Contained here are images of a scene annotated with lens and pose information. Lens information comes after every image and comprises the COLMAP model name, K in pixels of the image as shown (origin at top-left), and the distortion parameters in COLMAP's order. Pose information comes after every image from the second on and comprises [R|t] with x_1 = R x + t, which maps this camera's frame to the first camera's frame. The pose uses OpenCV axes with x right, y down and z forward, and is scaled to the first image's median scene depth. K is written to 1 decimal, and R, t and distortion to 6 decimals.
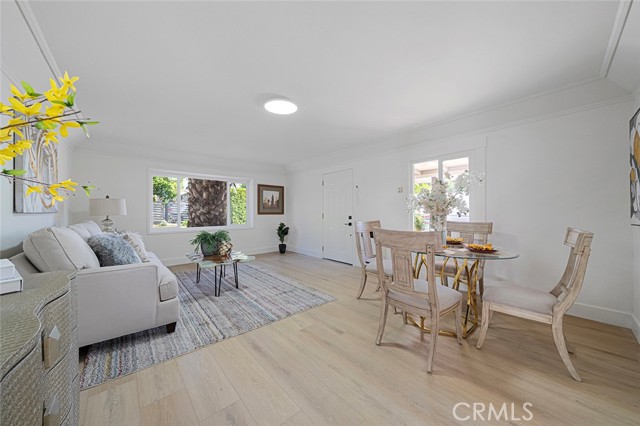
lens RADIAL K [[220.4, 0, 322.0], [0, 220.4, 218.8], [0, 0, 1]] dist [-0.002318, -0.000047]
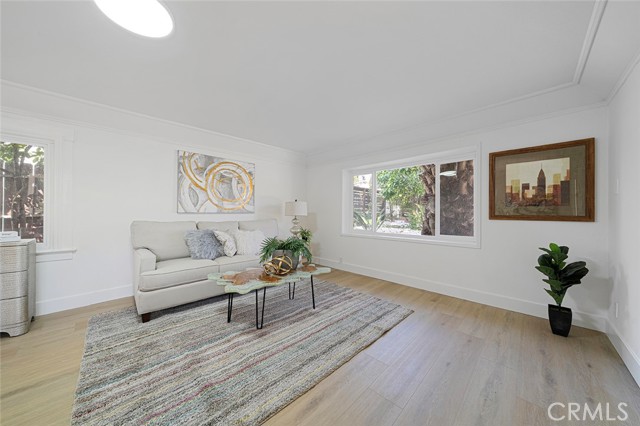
lens RADIAL K [[220.4, 0, 314.6], [0, 220.4, 210.4], [0, 0, 1]] dist [-0.002318, -0.000047]
pose [[0.038662, -0.009345, -0.999209, 0.151194], [-0.036203, 0.999287, -0.010747, -0.019336], [0.998596, 0.036590, 0.038296, 0.602696]]
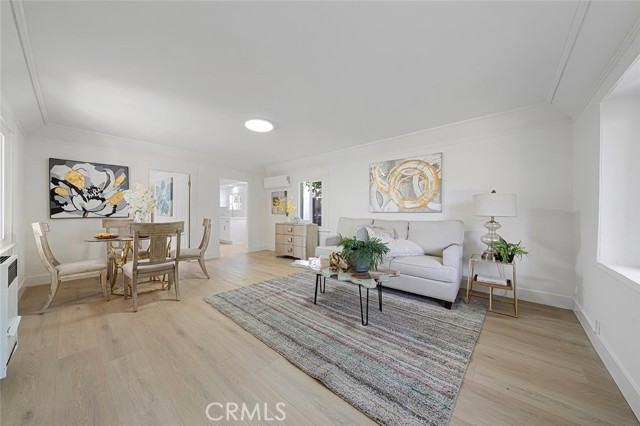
lens RADIAL K [[220.4, 0, 319.9], [0, 220.4, 212.2], [0, 0, 1]] dist [-0.002318, -0.000047]
pose [[-0.994156, -0.000841, -0.107947, -0.166883], [-0.004521, 0.999416, 0.033856, -0.029702], [0.107855, 0.034146, -0.993580, 0.968792]]
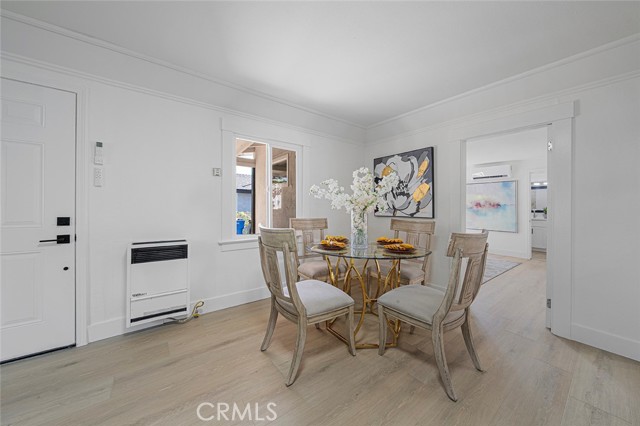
lens RADIAL K [[220.4, 0, 318.5], [0, 220.4, 208.3], [0, 0, 1]] dist [-0.002318, -0.000047]
pose [[0.103968, -0.001106, 0.994580, -0.151570], [0.019987, 0.999800, -0.000978, -0.014601], [-0.994380, 0.019980, 0.103970, 0.418648]]
